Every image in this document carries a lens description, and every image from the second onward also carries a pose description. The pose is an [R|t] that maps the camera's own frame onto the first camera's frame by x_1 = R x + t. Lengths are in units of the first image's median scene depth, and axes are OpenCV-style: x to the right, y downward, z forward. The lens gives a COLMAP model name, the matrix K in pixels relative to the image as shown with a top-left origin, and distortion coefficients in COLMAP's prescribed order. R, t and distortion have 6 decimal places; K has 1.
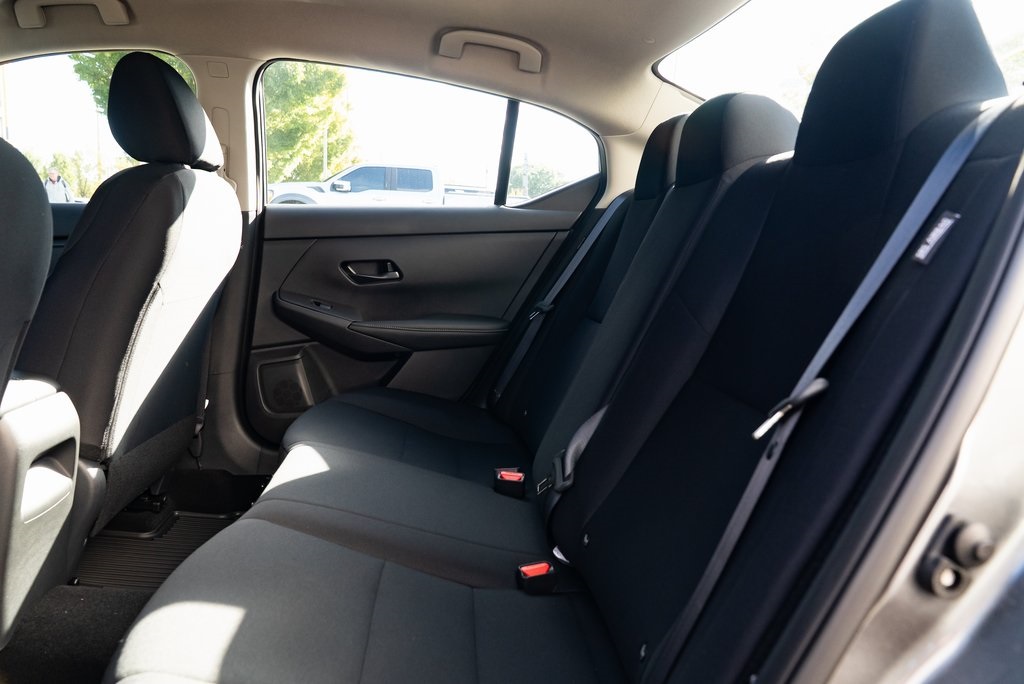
lens RADIAL K [[695.7, 0, 519.7], [0, 695.7, 343.1], [0, 0, 1]] dist [-0.030550, 0.017291]
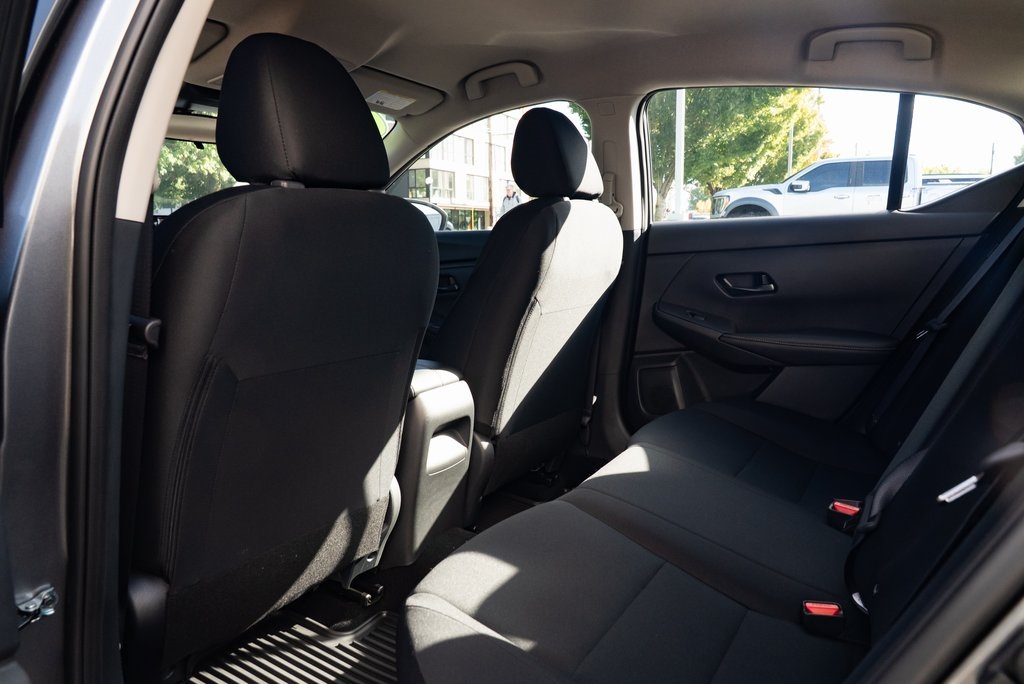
lens RADIAL K [[695.7, 0, 518.5], [0, 695.7, 347.3], [0, 0, 1]] dist [-0.030550, 0.017291]
pose [[0.804612, 0.051249, -0.591585, 0.138037], [-0.050476, 0.998566, 0.017853, -0.014598], [0.591651, 0.015497, 0.806045, -0.002574]]
